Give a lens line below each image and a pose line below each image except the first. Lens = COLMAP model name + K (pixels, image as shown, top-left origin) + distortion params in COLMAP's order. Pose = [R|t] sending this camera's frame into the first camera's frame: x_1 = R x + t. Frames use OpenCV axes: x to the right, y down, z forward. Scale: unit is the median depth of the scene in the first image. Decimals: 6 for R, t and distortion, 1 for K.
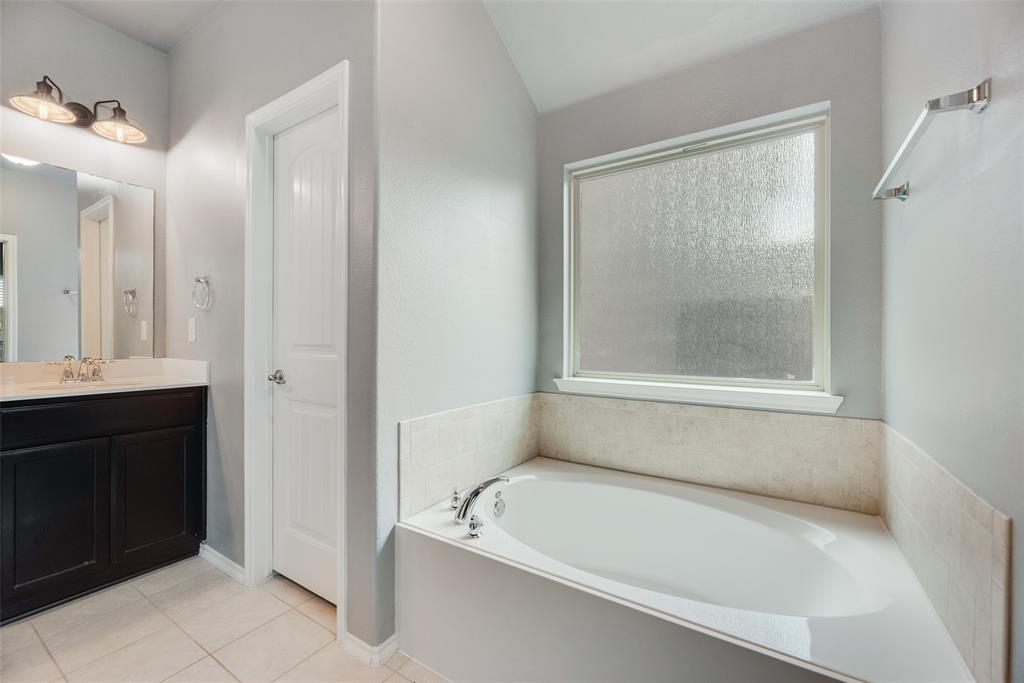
lens RADIAL K [[420.8, 0, 509.7], [0, 420.8, 339.6], [0, 0, 1]] dist [0.002279, 0.000432]
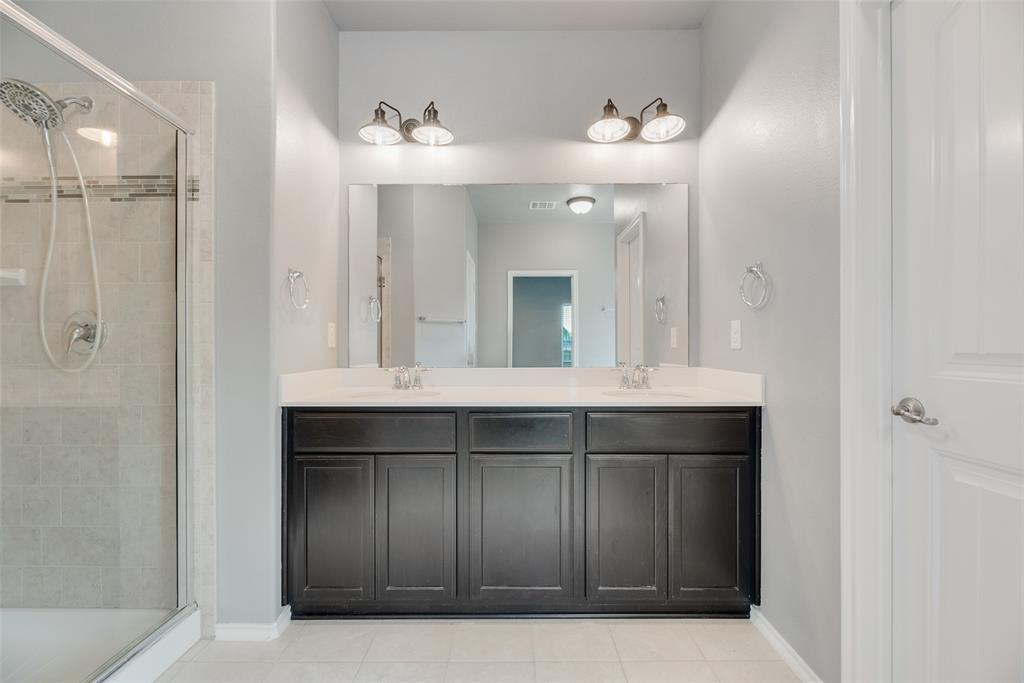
lens RADIAL K [[416.3, 0, 513.7], [0, 416.3, 351.1], [0, 0, 1]] dist [0.000039, -0.000405]
pose [[0.545054, 0.005045, -0.838386, -0.330236], [0.003461, 0.999960, 0.008267, 0.001314], [0.838394, -0.007408, 0.545014, 0.211566]]
